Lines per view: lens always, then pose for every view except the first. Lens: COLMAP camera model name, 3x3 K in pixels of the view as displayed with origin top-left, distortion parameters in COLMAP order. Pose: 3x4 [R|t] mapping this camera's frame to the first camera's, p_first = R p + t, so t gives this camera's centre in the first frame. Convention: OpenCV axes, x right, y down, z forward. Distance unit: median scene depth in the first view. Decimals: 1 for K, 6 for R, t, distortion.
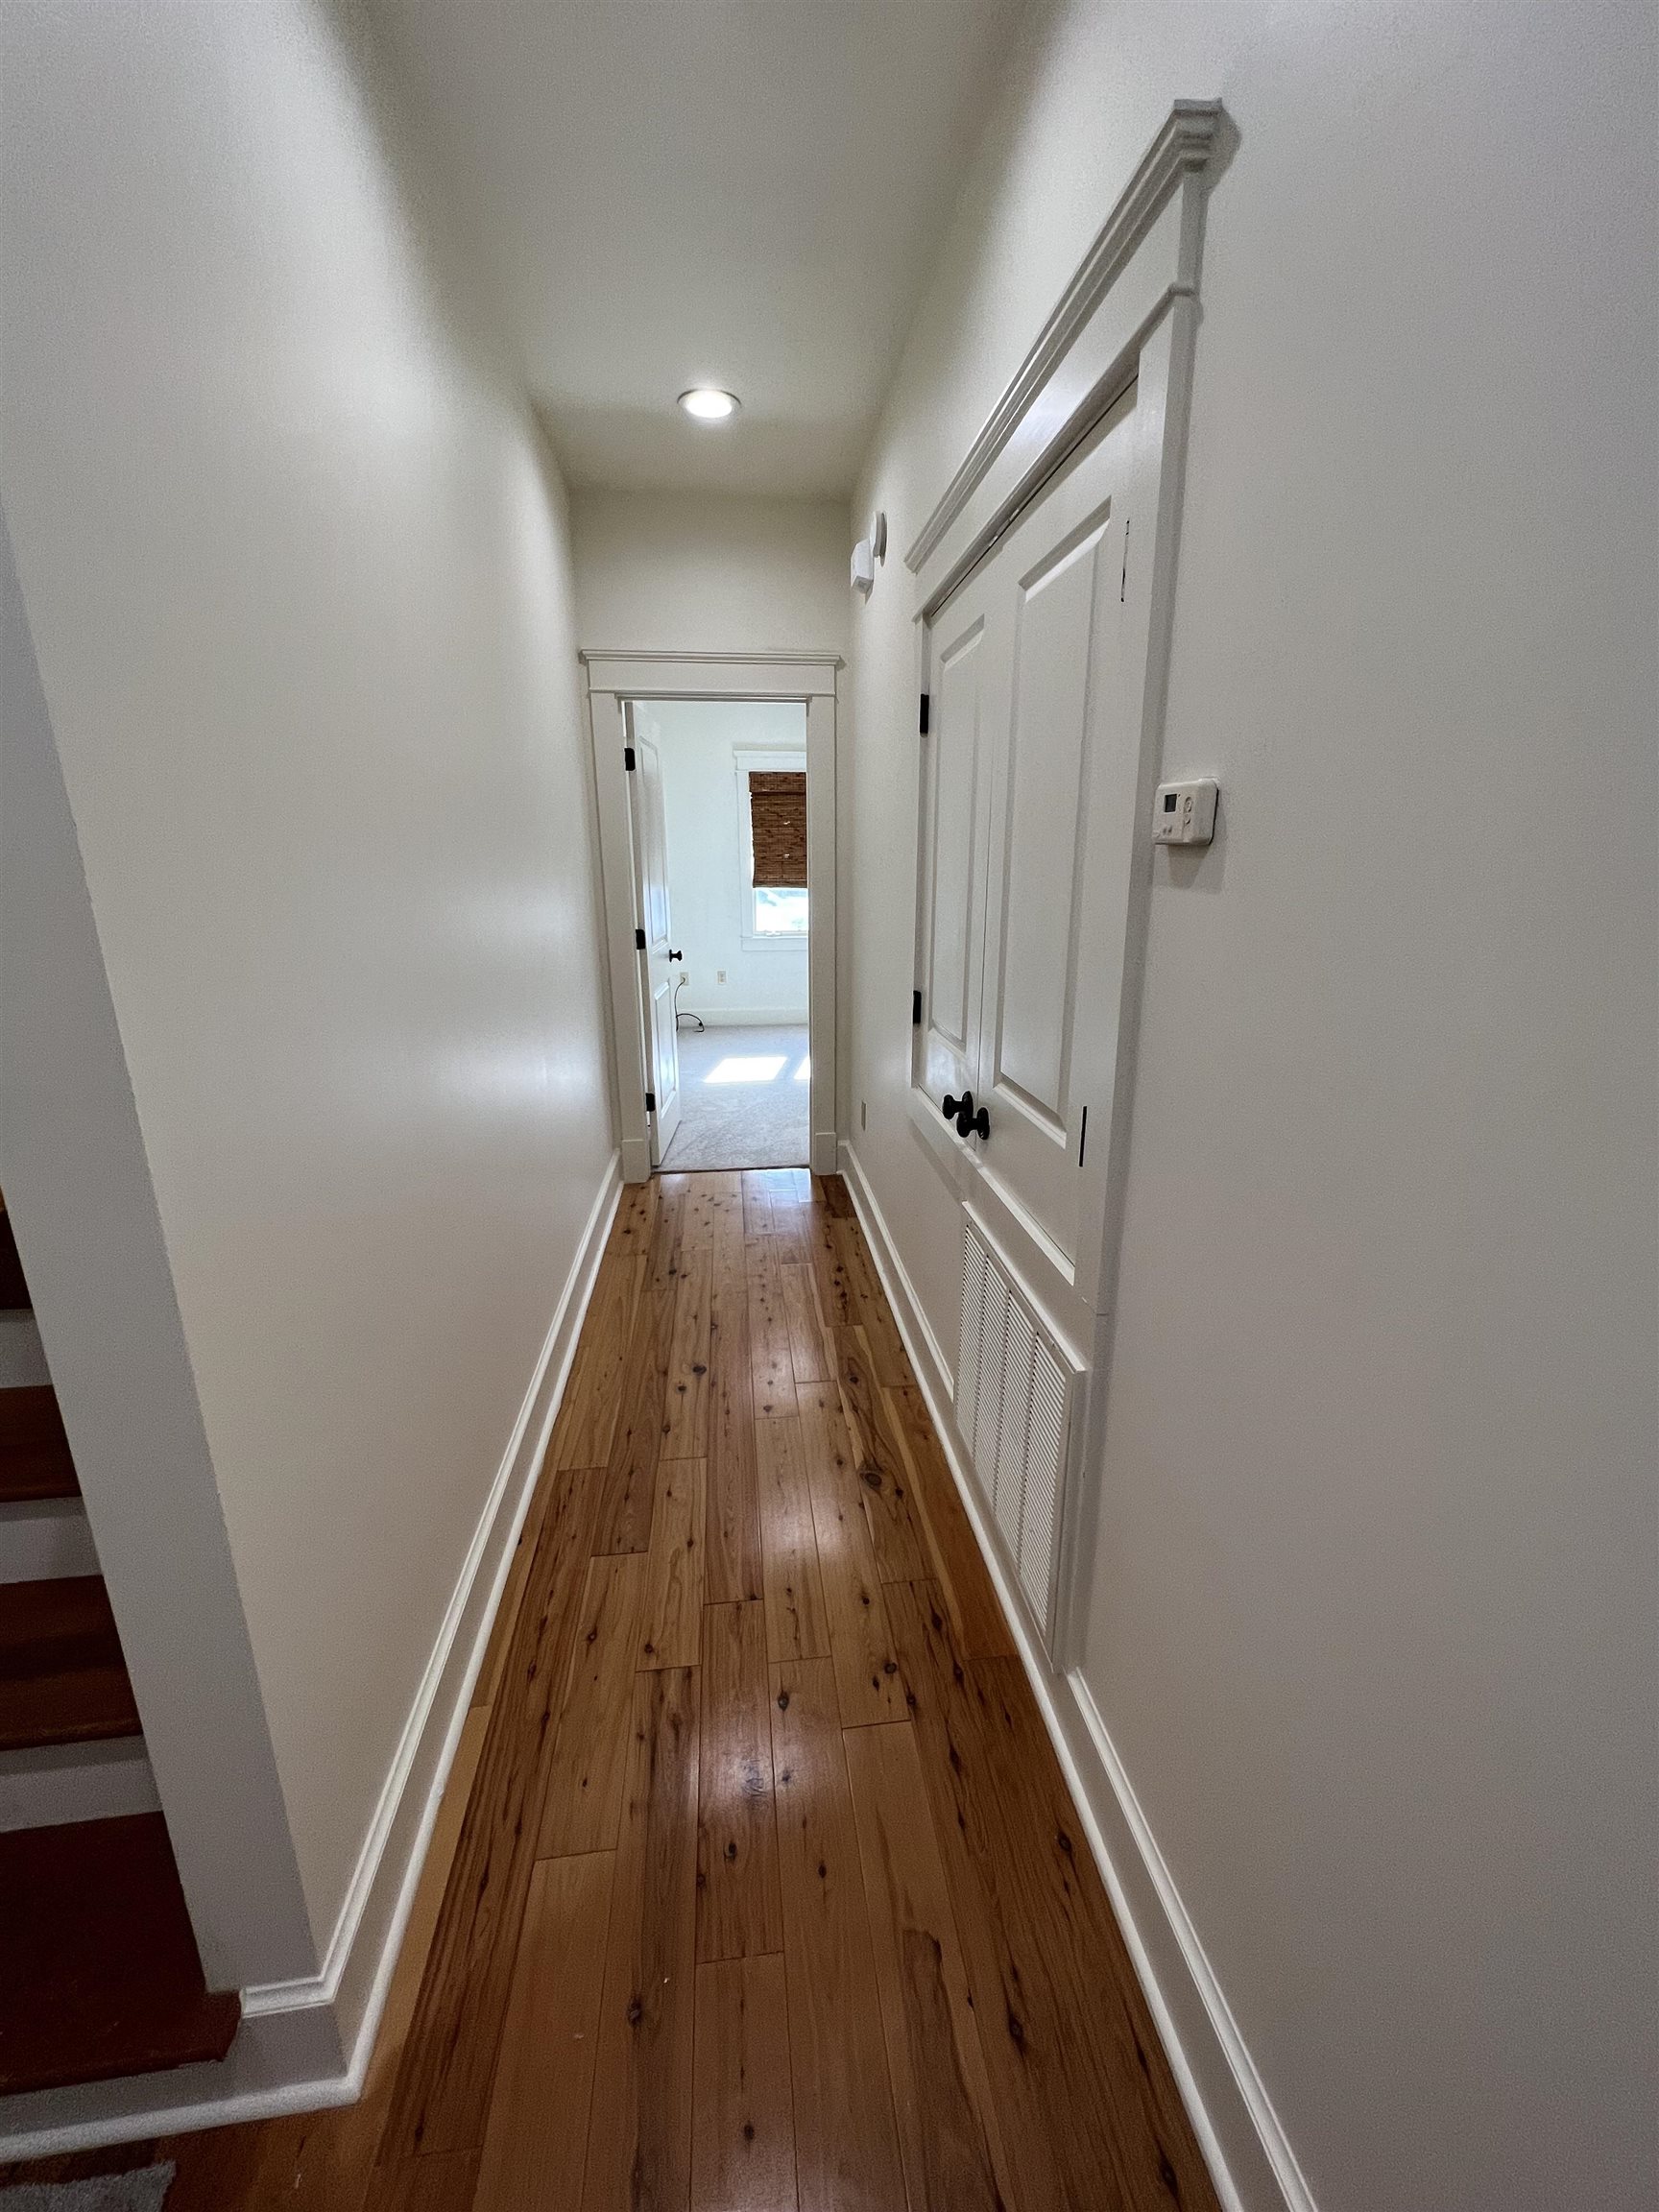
lens RADIAL K [[898.4, 0, 841.5], [0, 898.4, 1099.9], [0, 0, 1]] dist [-0.001402, -0.000128]
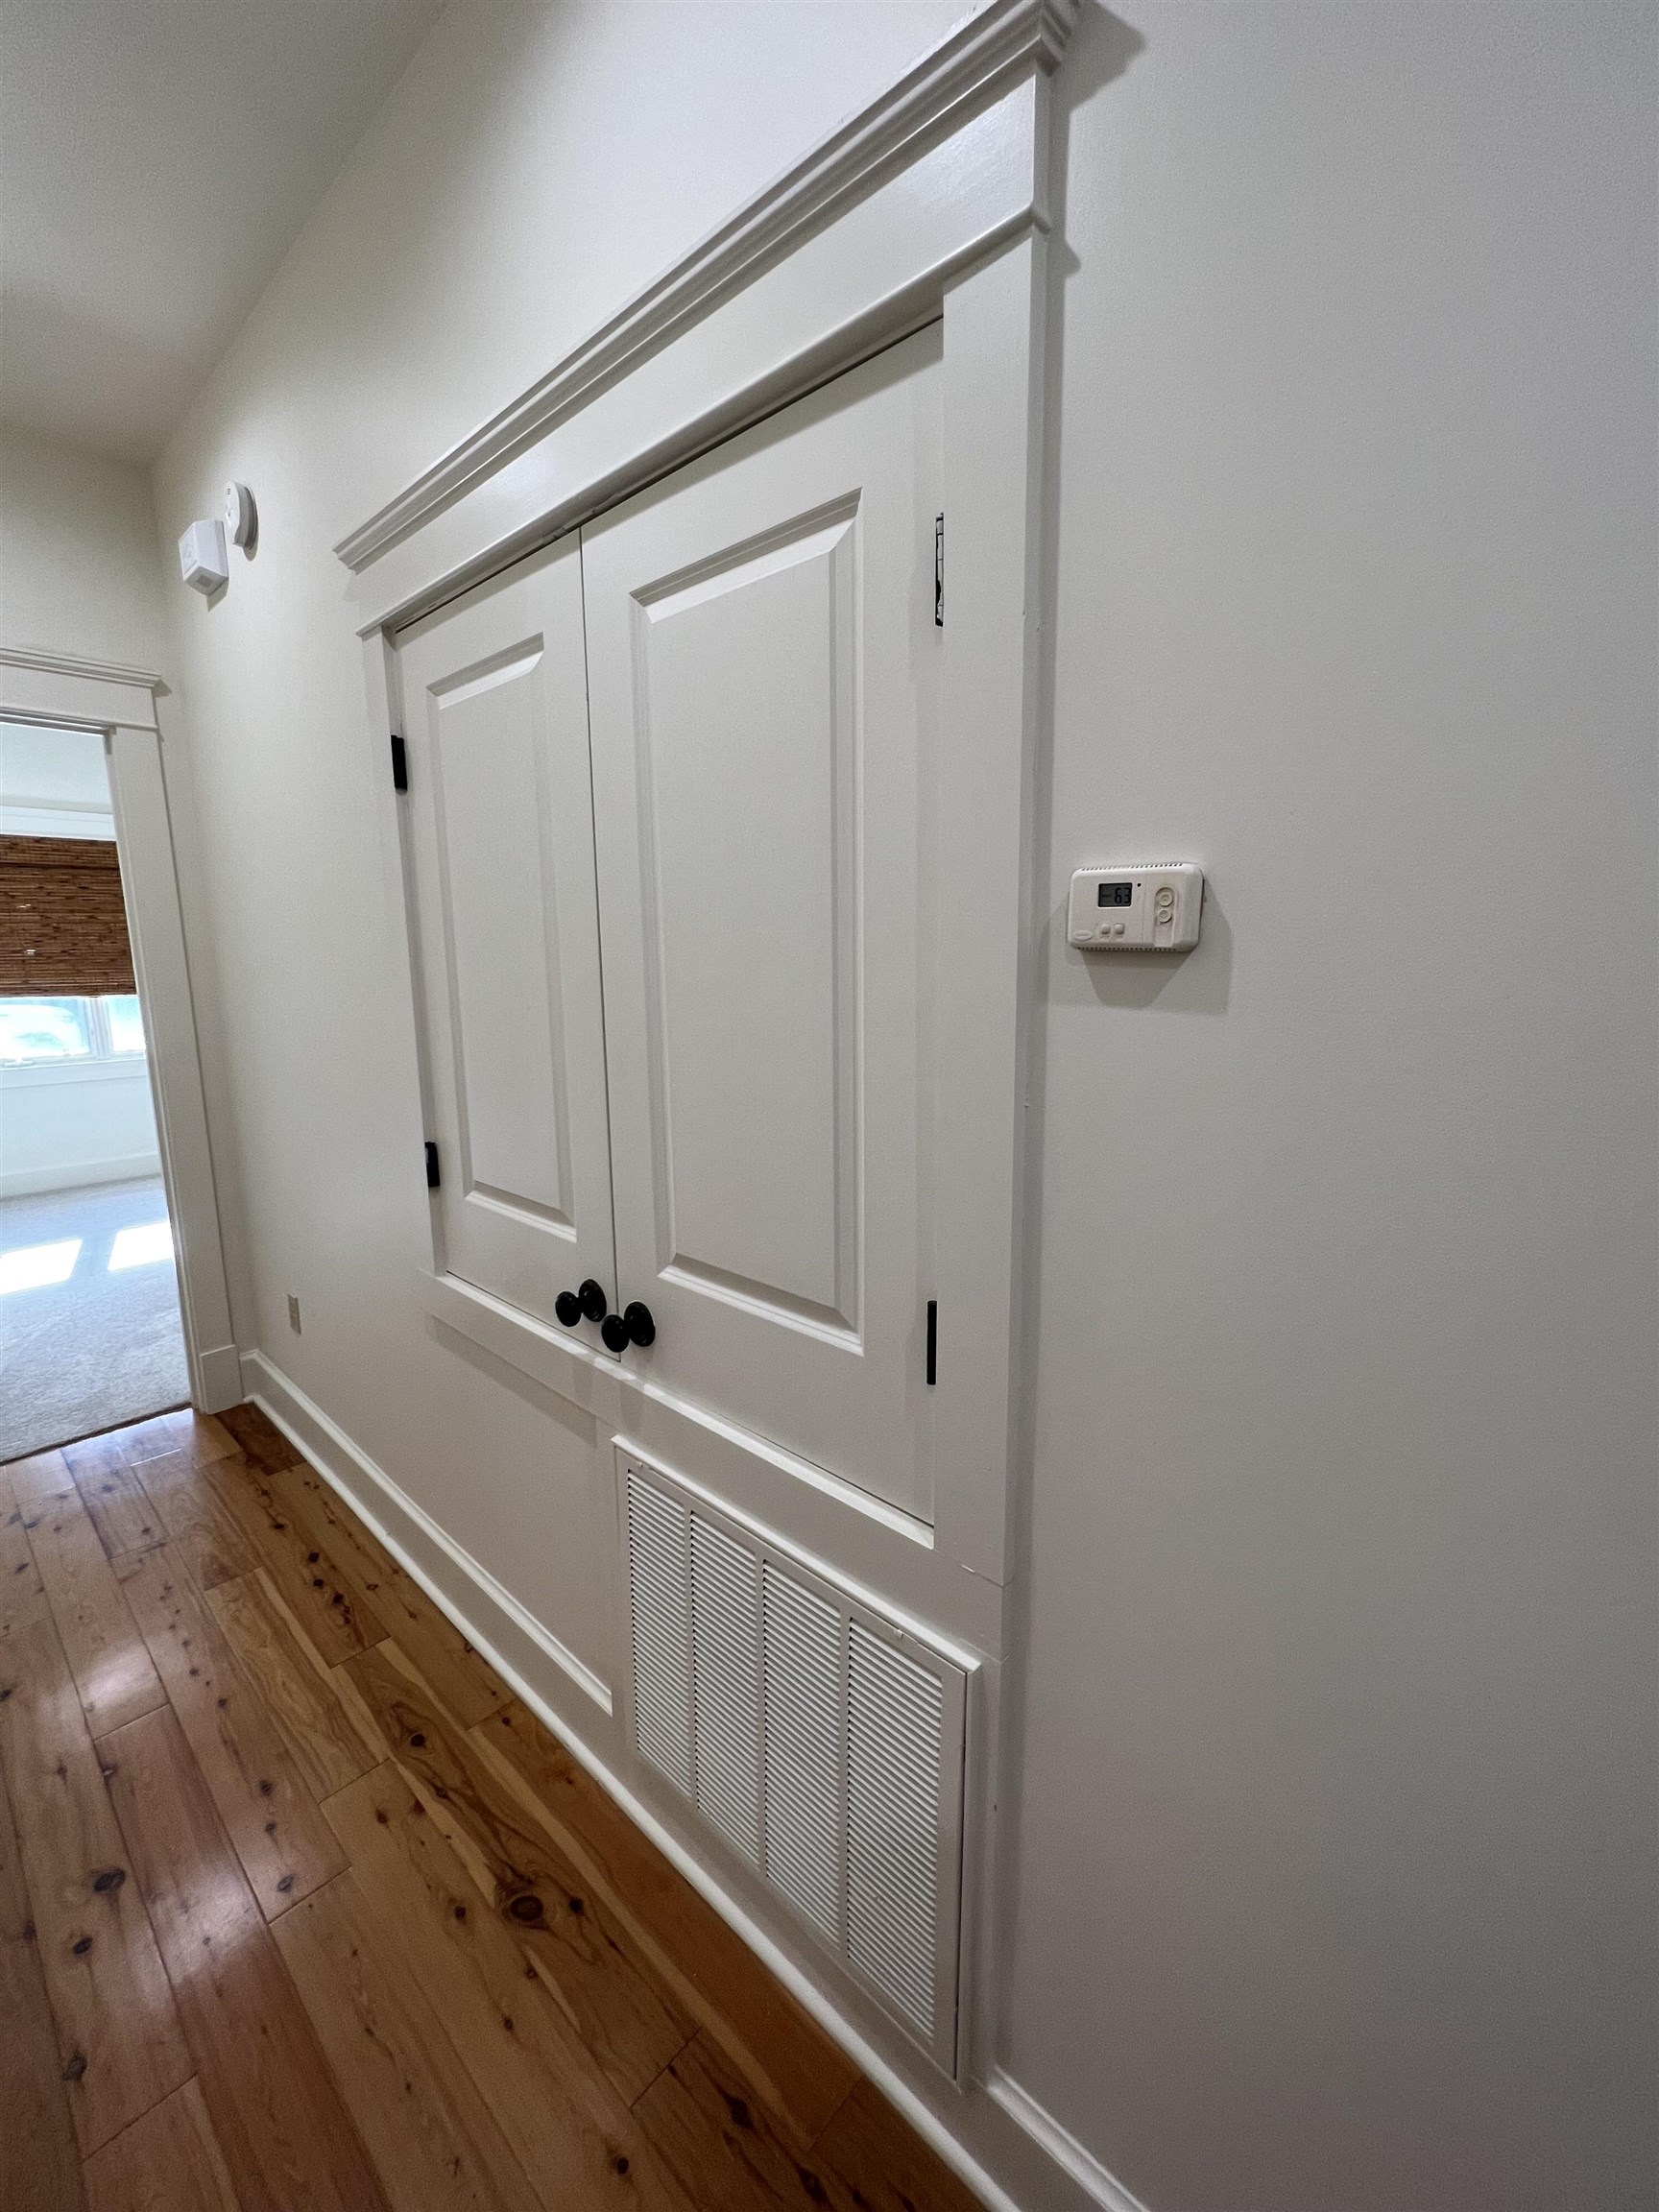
lens RADIAL K [[898.4, 0, 838.3], [0, 898.4, 1094.3], [0, 0, 1]] dist [-0.001402, -0.000128]
pose [[0.761424, -0.115485, 0.637884, -0.123150], [0.178264, 0.983369, -0.034756, -0.079385], [-0.623262, 0.140175, 0.769348, 0.256840]]
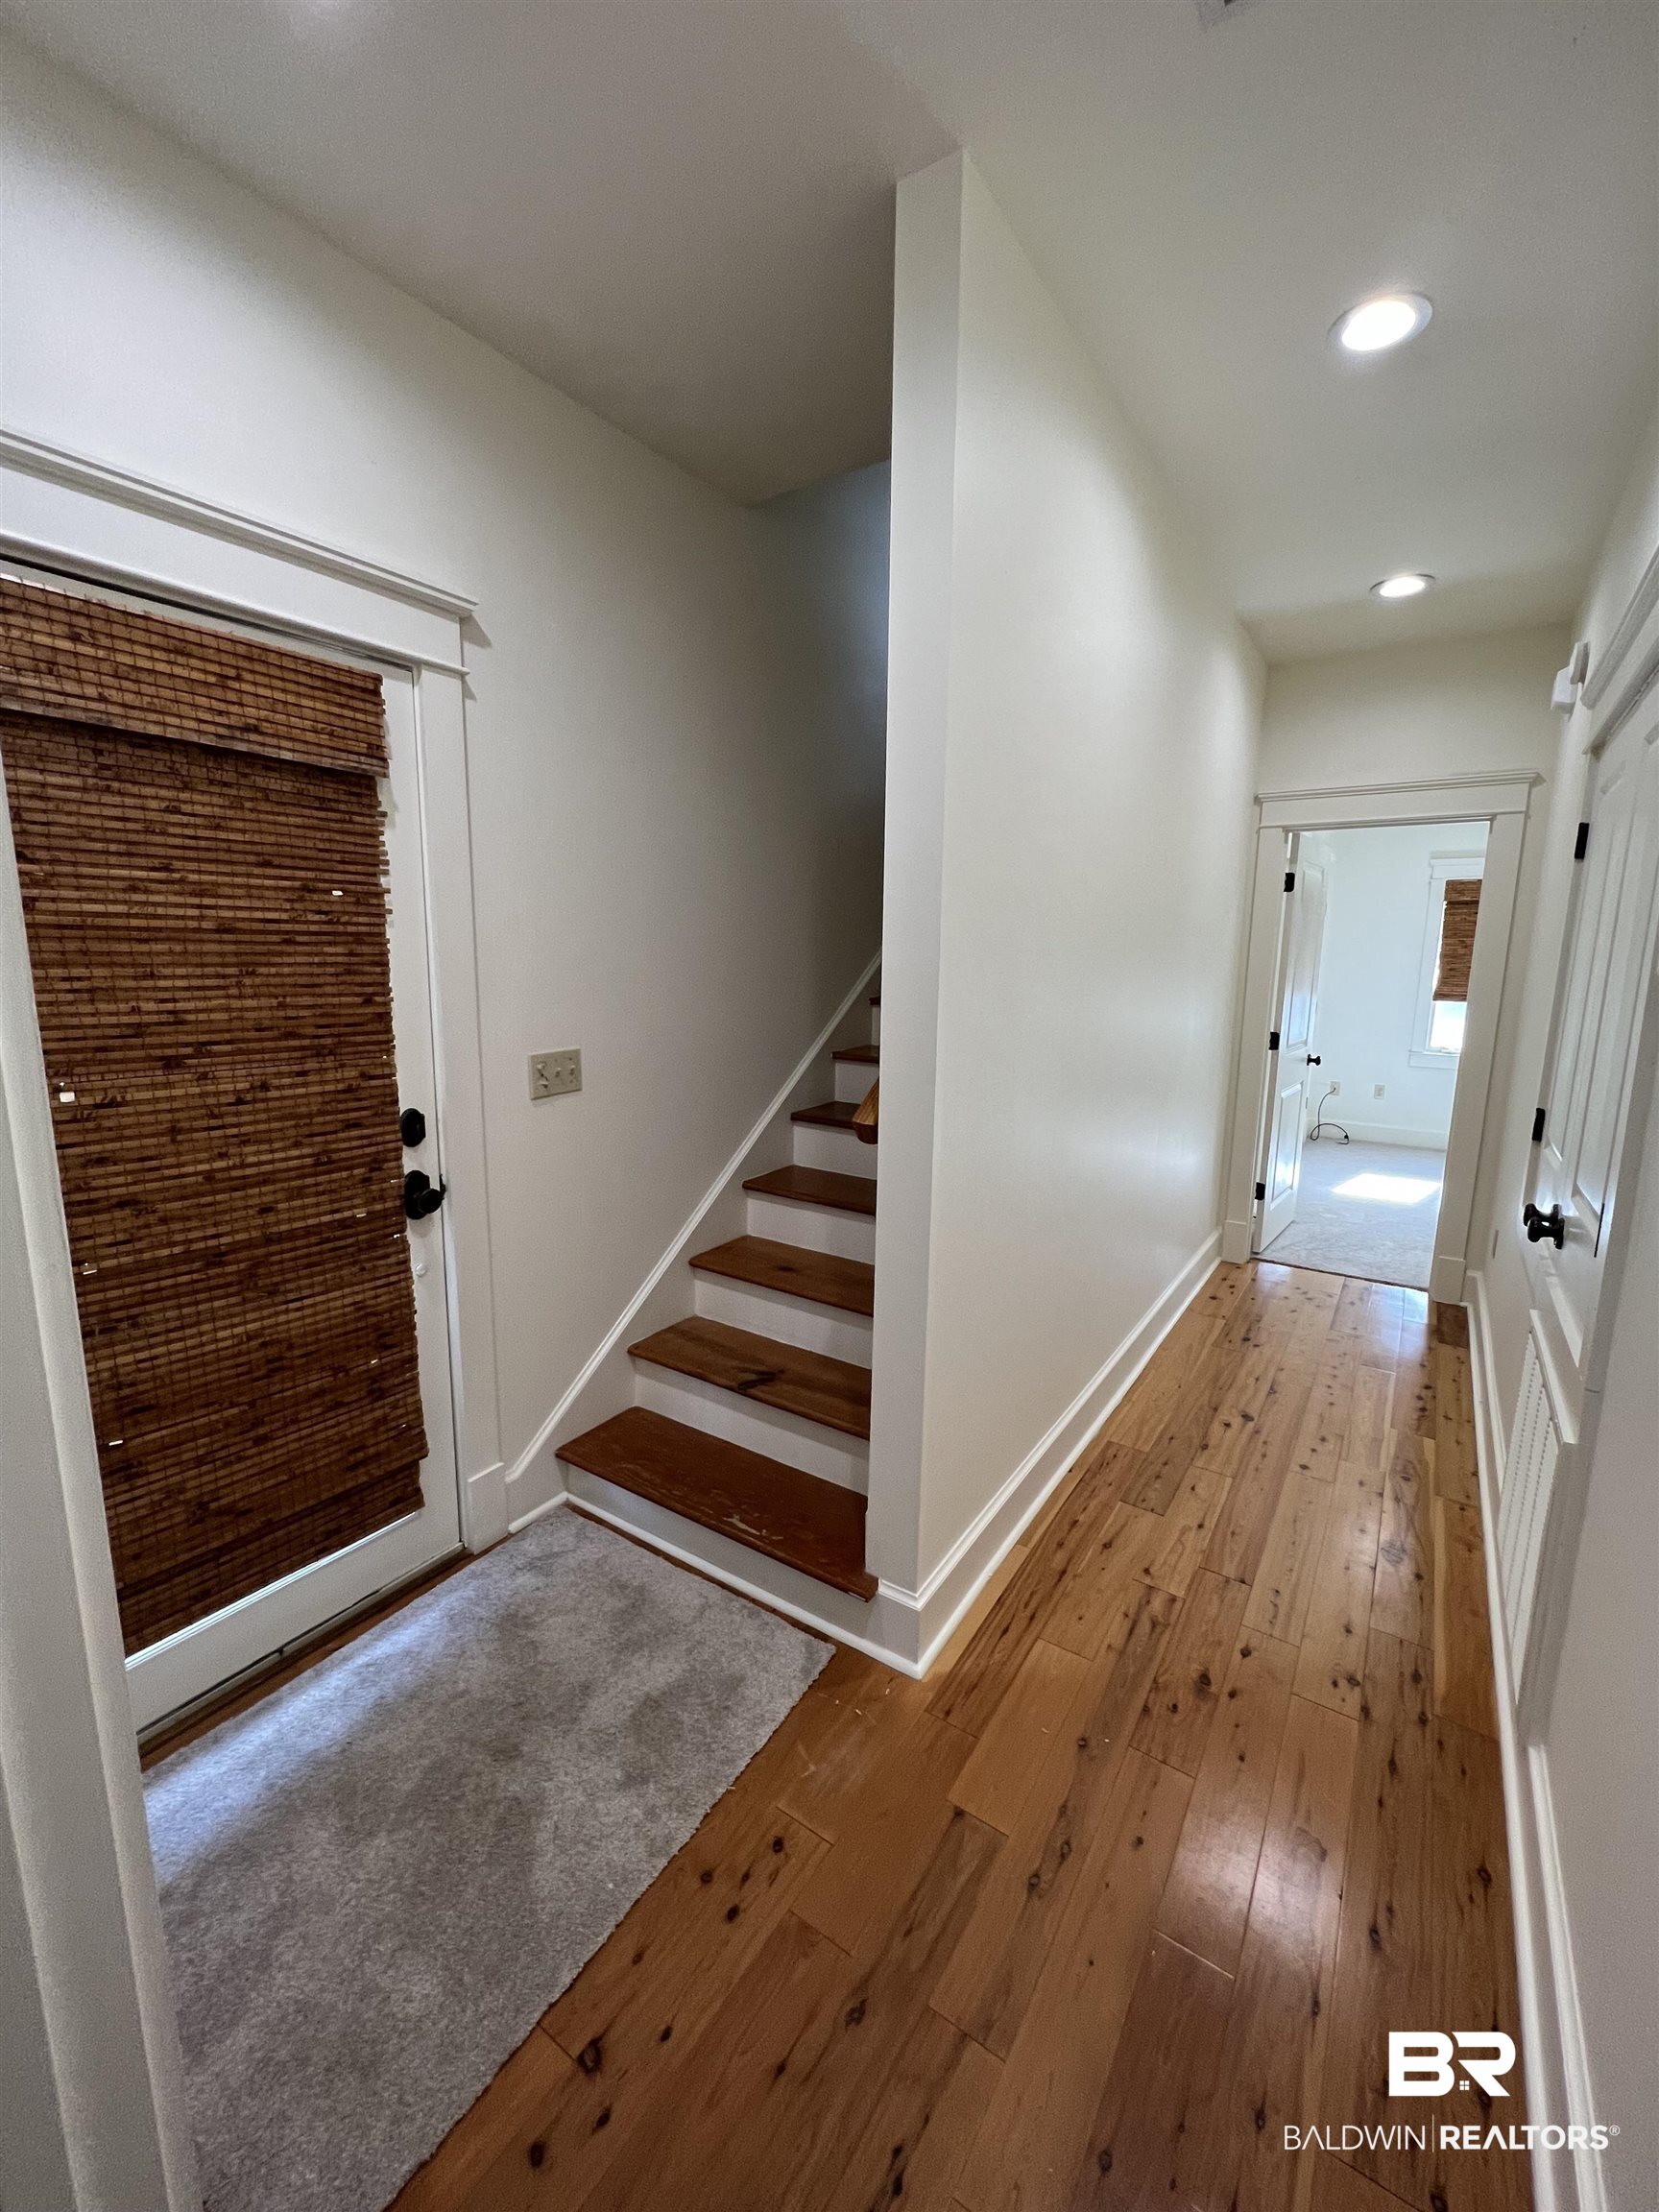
lens RADIAL K [[898.4, 0, 831.3], [0, 898.4, 1100.1], [0, 0, 1]] dist [-0.001402, -0.000128]
pose [[0.753415, 0.120526, -0.646405, 0.137805], [-0.190264, 0.980964, -0.038856, 0.059539], [0.629417, 0.152262, 0.762004, -0.260890]]
